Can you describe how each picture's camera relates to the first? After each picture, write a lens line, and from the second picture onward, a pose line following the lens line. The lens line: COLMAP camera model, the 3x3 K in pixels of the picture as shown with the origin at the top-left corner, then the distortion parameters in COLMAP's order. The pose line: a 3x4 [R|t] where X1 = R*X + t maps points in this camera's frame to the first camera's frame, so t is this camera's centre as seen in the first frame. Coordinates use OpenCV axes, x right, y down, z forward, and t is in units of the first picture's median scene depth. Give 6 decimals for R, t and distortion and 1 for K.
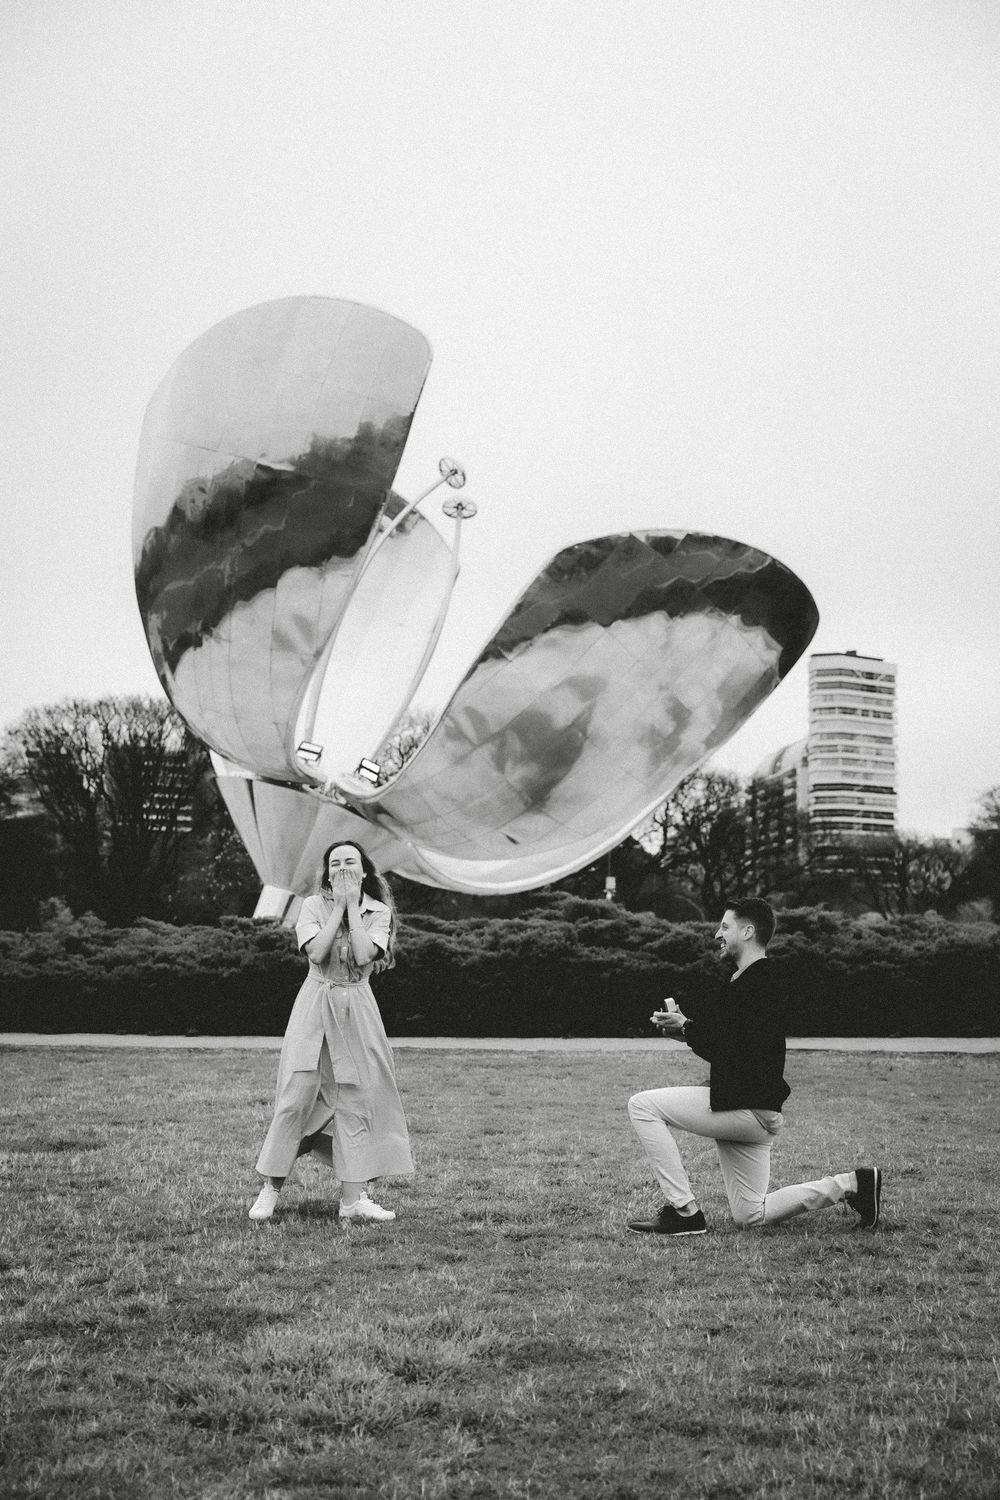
lens RADIAL K [[1741.5, 0, 500.0], [0, 1741.5, 750.0], [0, 0, 1]] dist [0.007779, 0.015737]
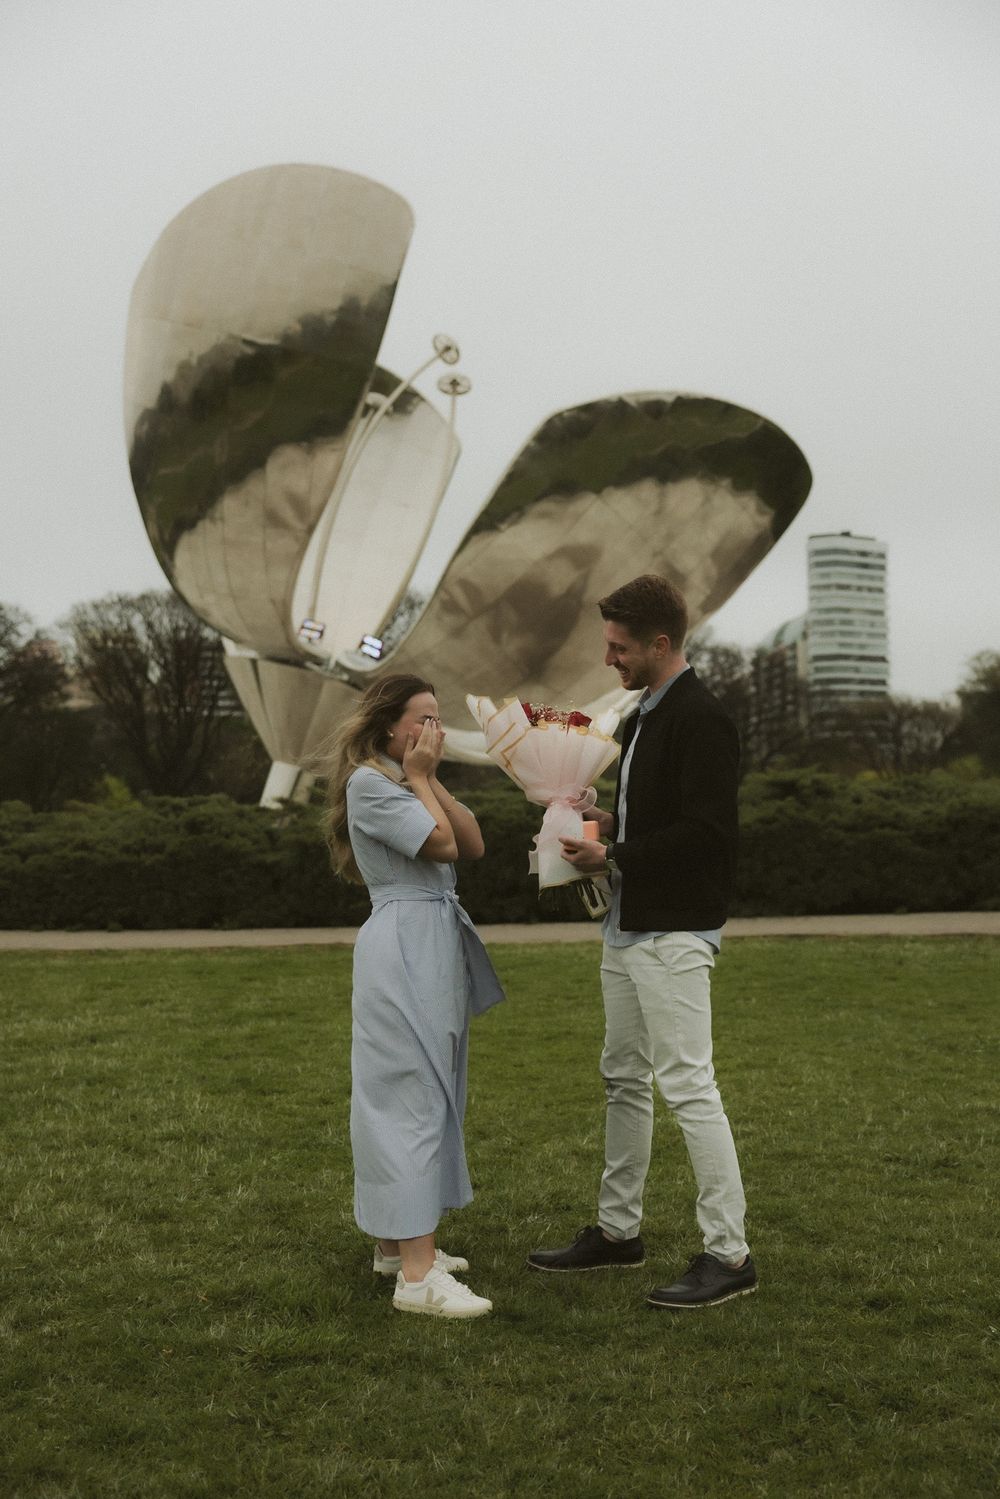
lens RADIAL K [[1537.1, 0, 500.0], [0, 1537.1, 749.5], [0, 0, 1]] dist [-0.001972, 0.002808]
pose [[0.999310, -0.027861, -0.024554, 0.021785], [0.029574, 0.996936, 0.072412, 0.009455], [0.022461, -0.073088, 0.997073, 0.108743]]
